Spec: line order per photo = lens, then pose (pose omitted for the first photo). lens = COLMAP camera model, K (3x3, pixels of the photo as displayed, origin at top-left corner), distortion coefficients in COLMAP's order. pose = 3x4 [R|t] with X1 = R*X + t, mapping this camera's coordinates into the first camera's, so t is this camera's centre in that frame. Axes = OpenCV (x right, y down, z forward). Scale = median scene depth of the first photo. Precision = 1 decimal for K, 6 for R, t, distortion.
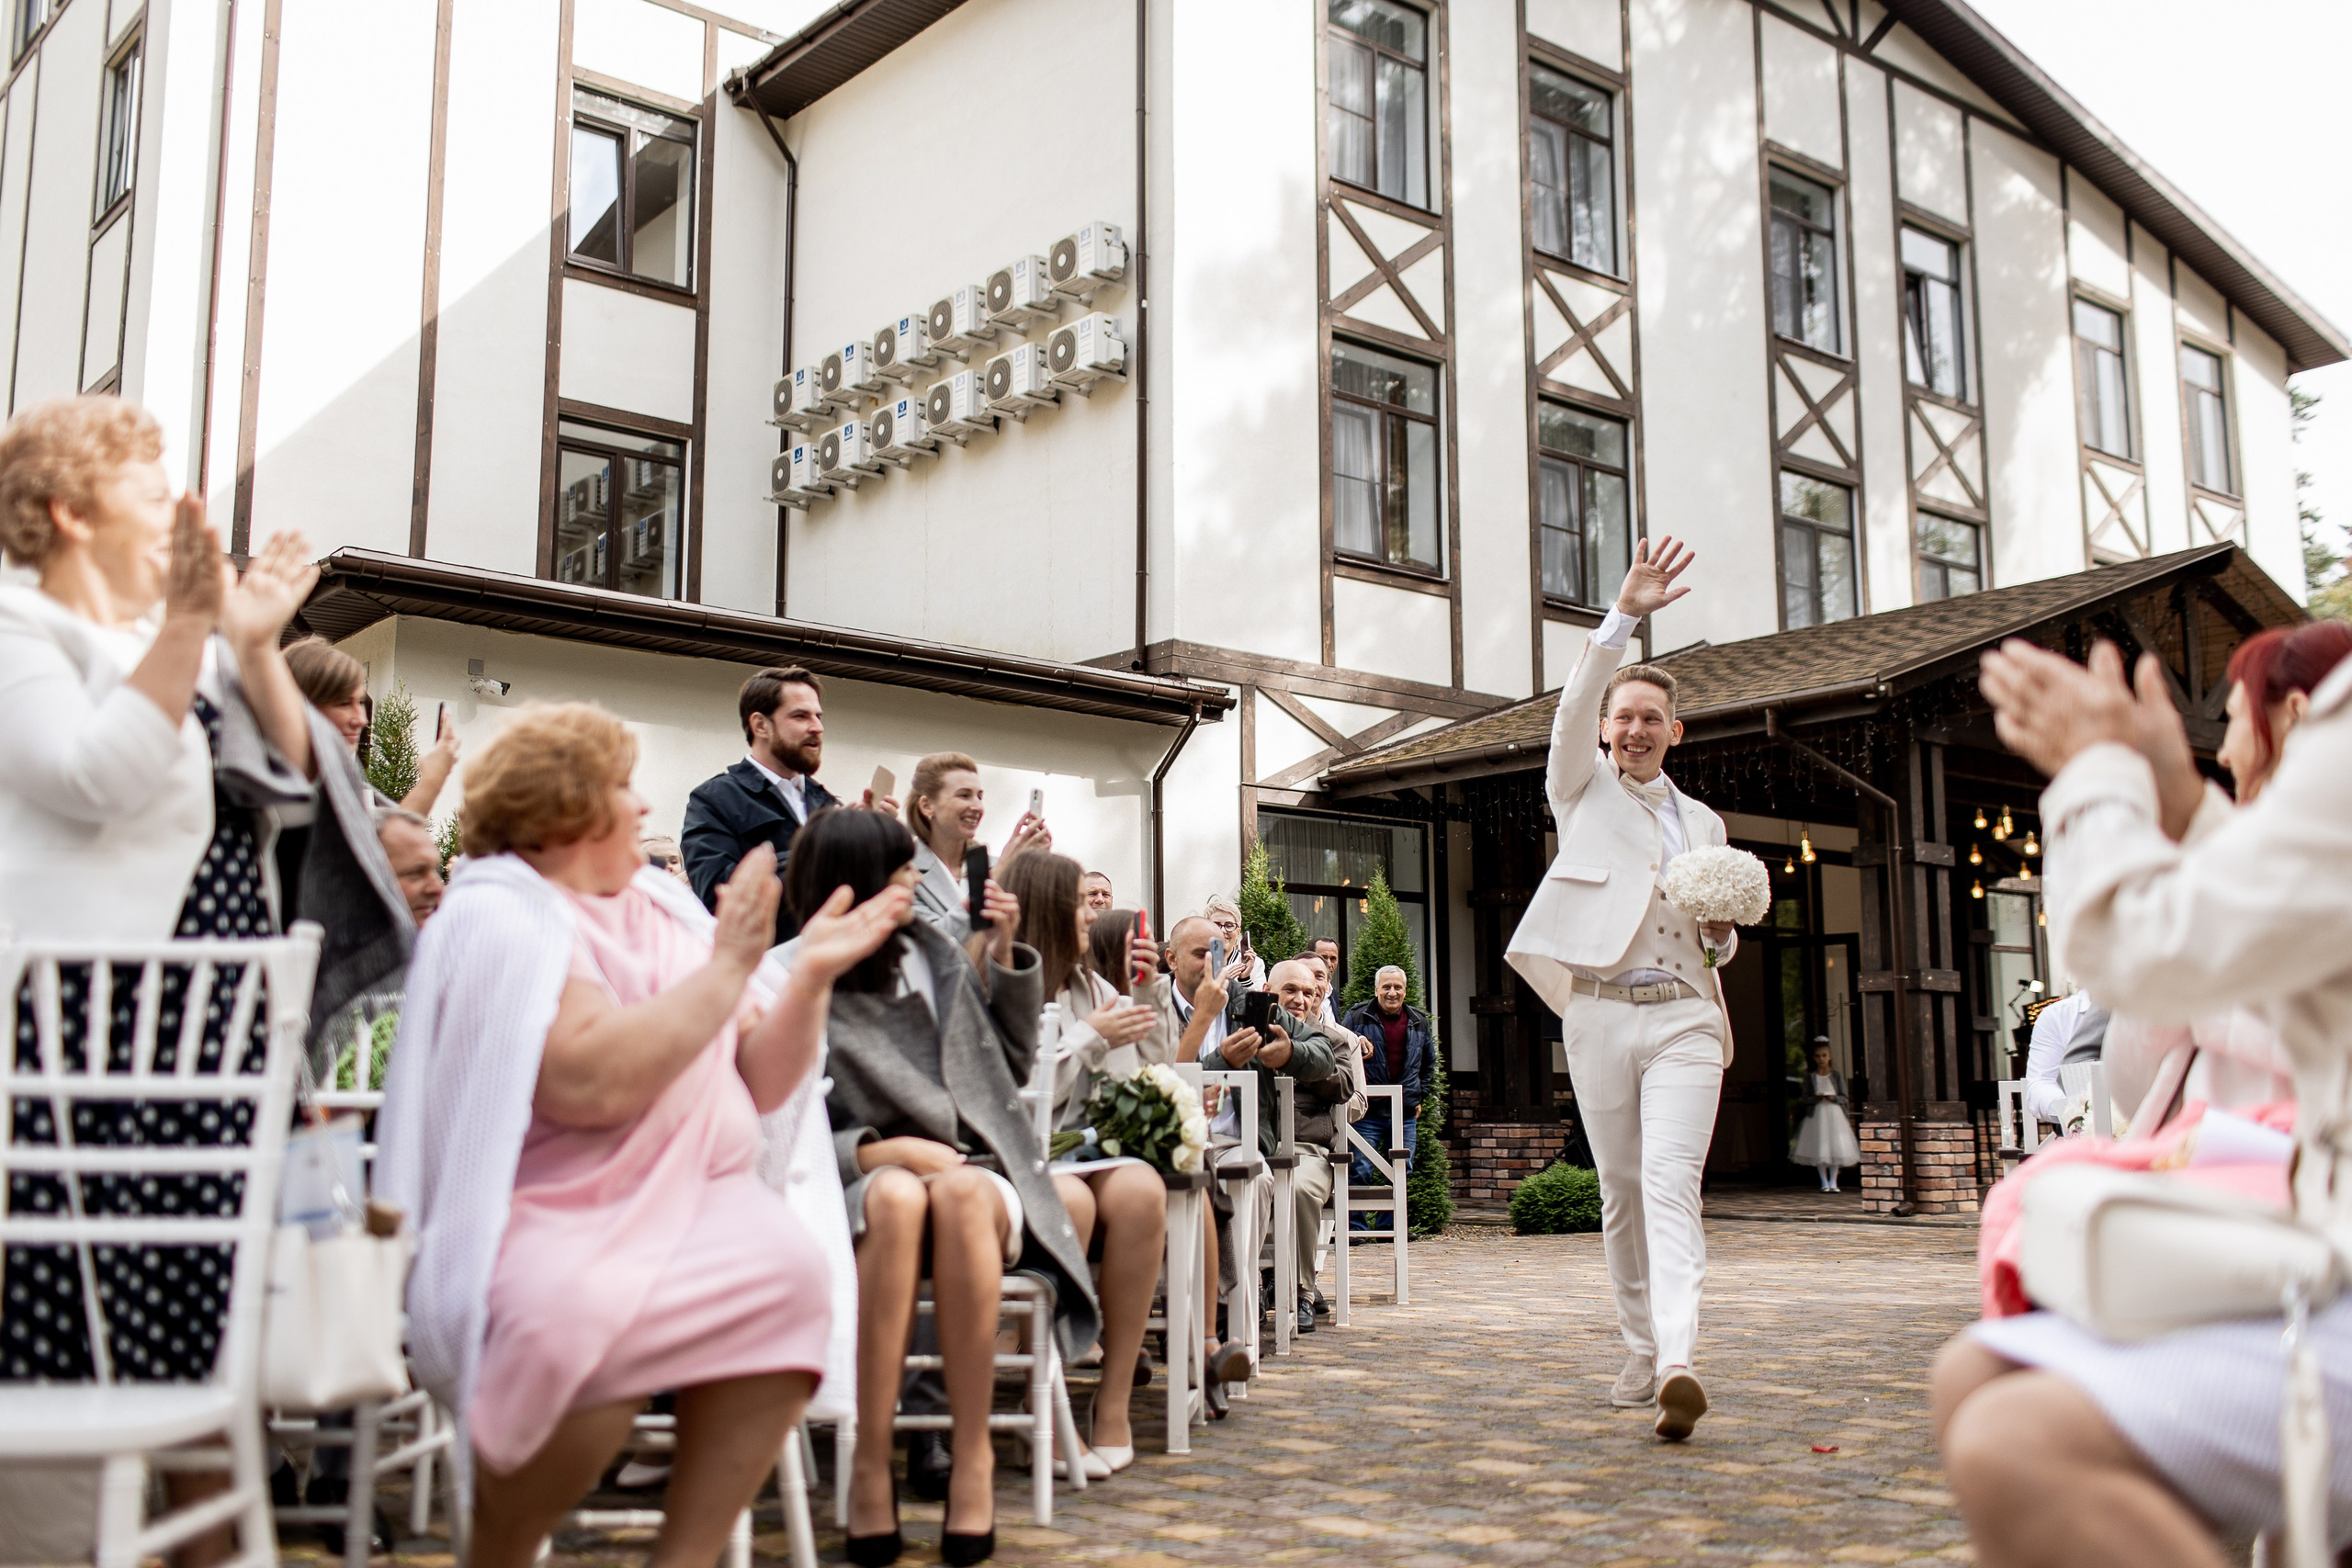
lens RADIAL K [[2406.3, 0, 1174.8], [0, 2406.3, 787.6], [0, 0, 1]] dist [0.007846, 0.000000]
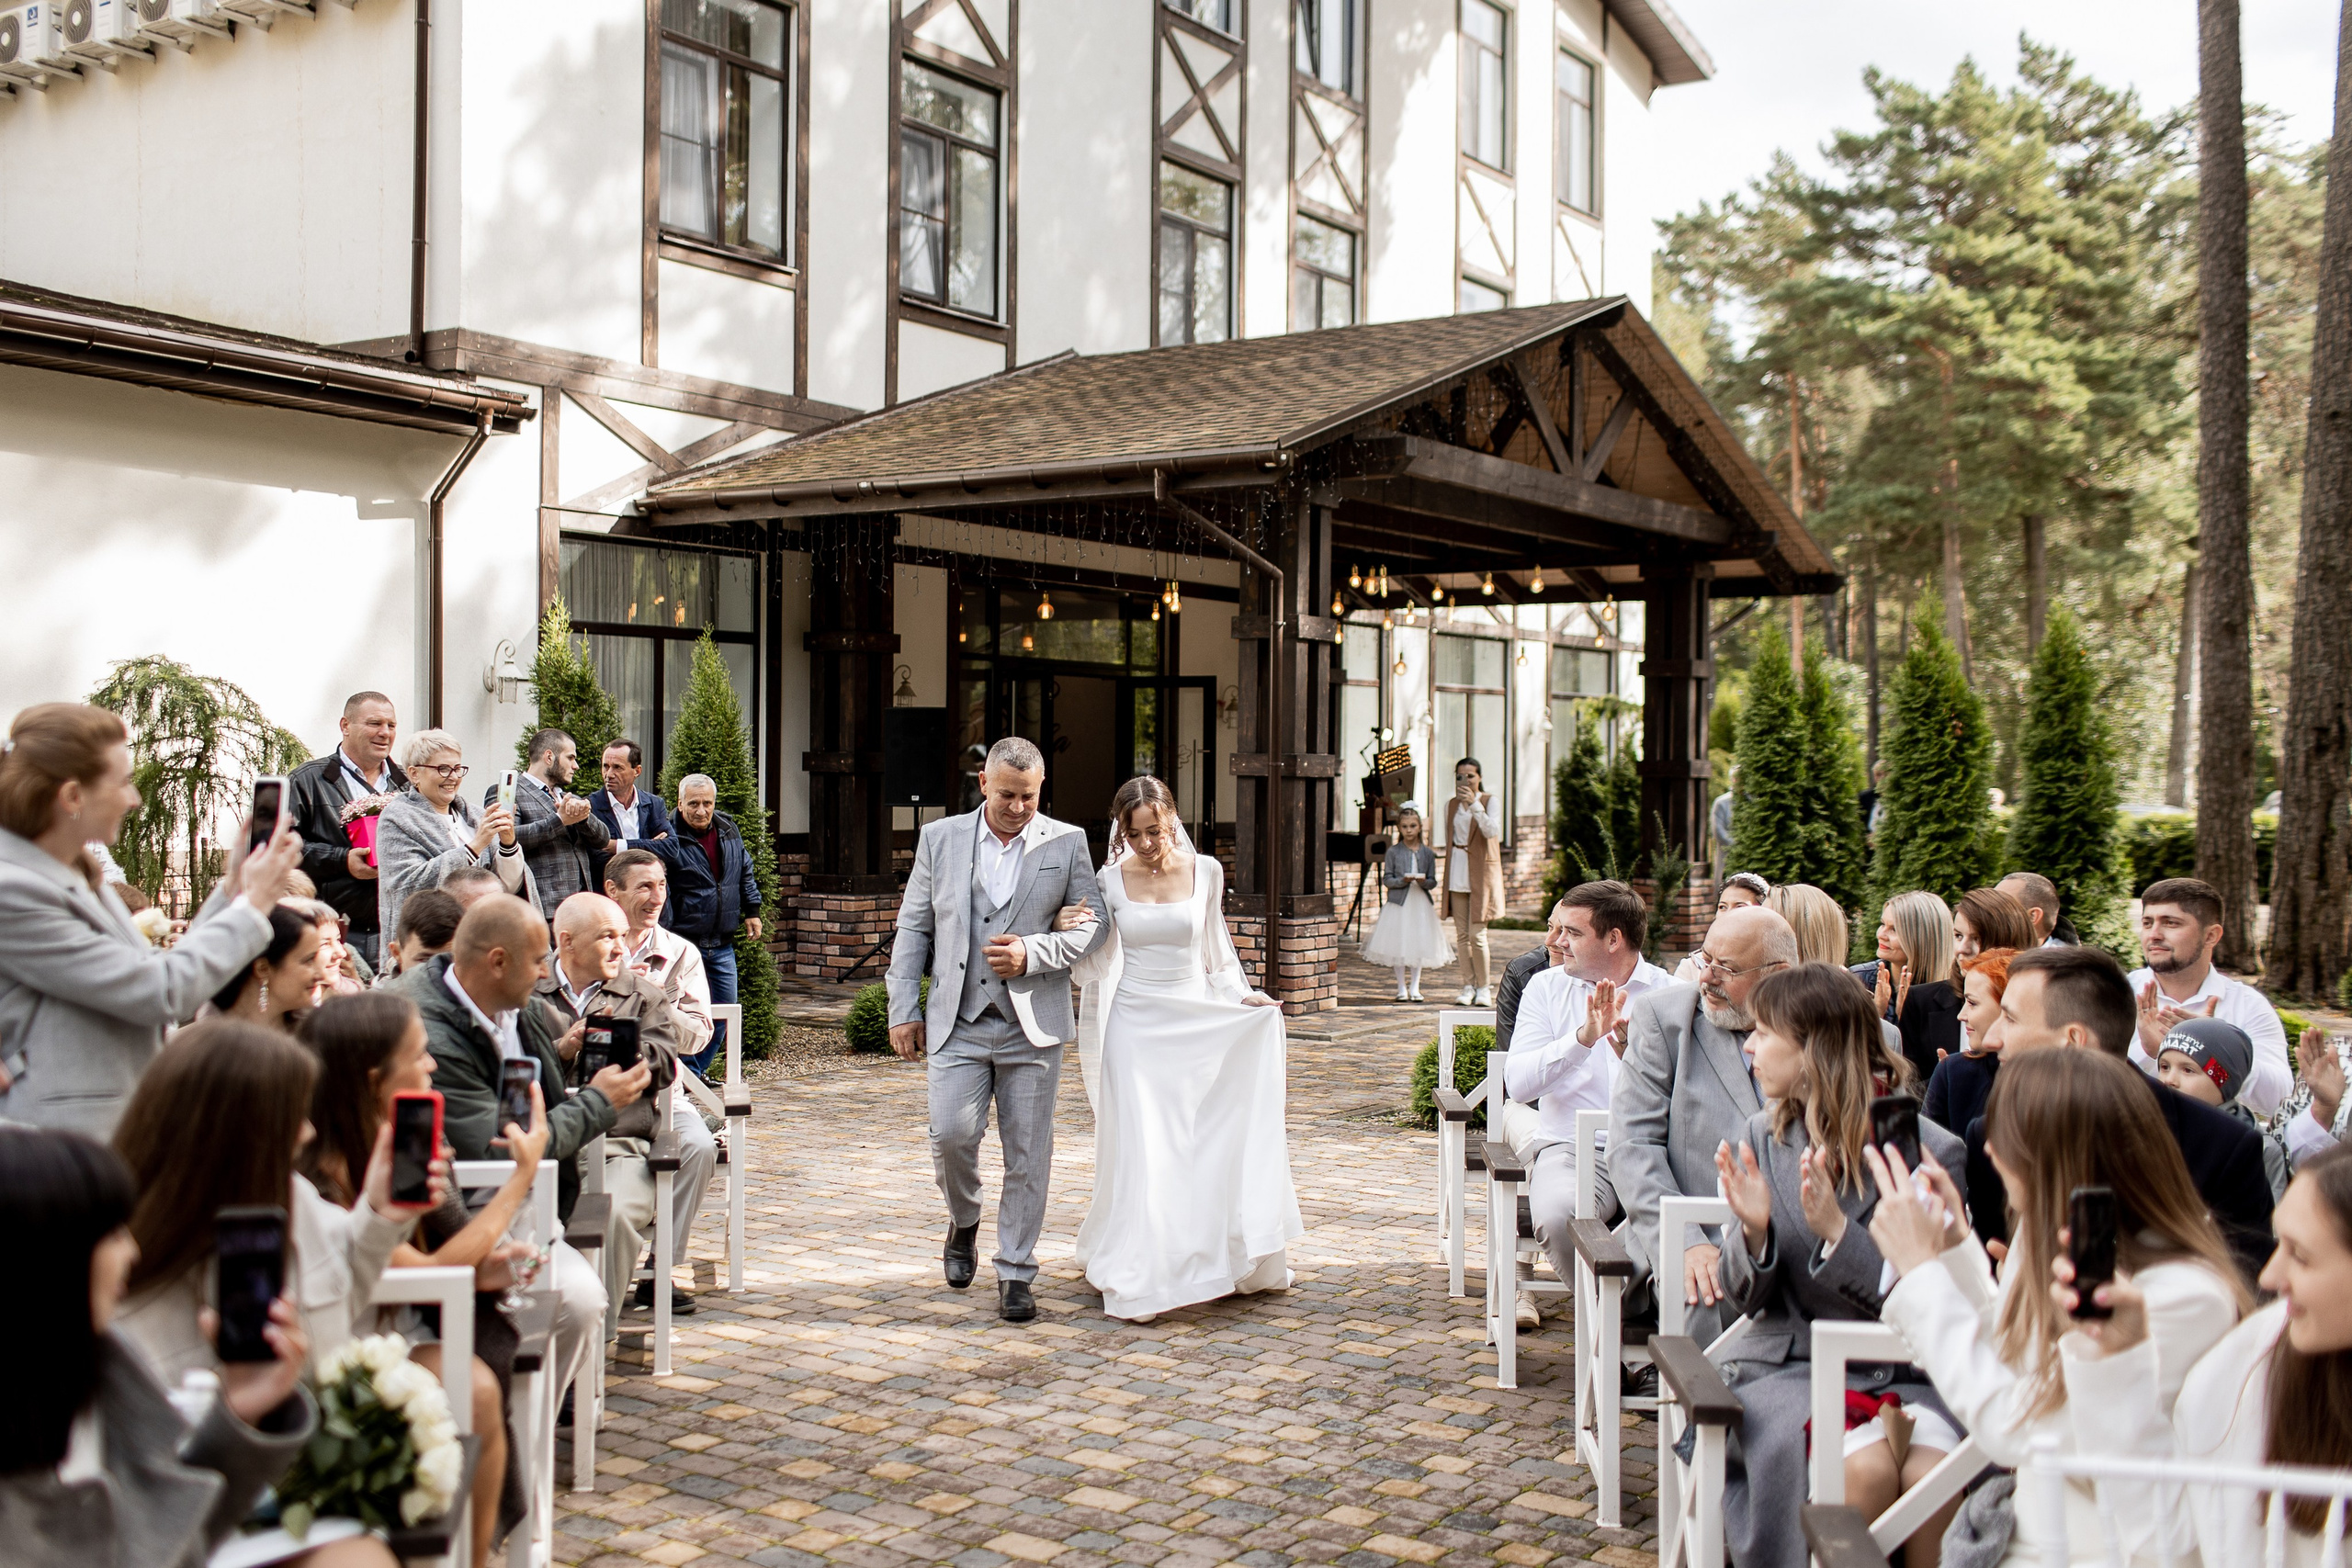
lens RADIAL K [[2406.3, 0, 1181.4], [0, 2406.3, 774.0], [0, 0, 1]] dist [0.007846, 0.000000]
pose [[0.958658, 0.013169, 0.284257, 0.003831], [-0.057277, 0.987414, 0.147421, -0.042398], [-0.278737, -0.157607, 0.947346, 0.113011]]
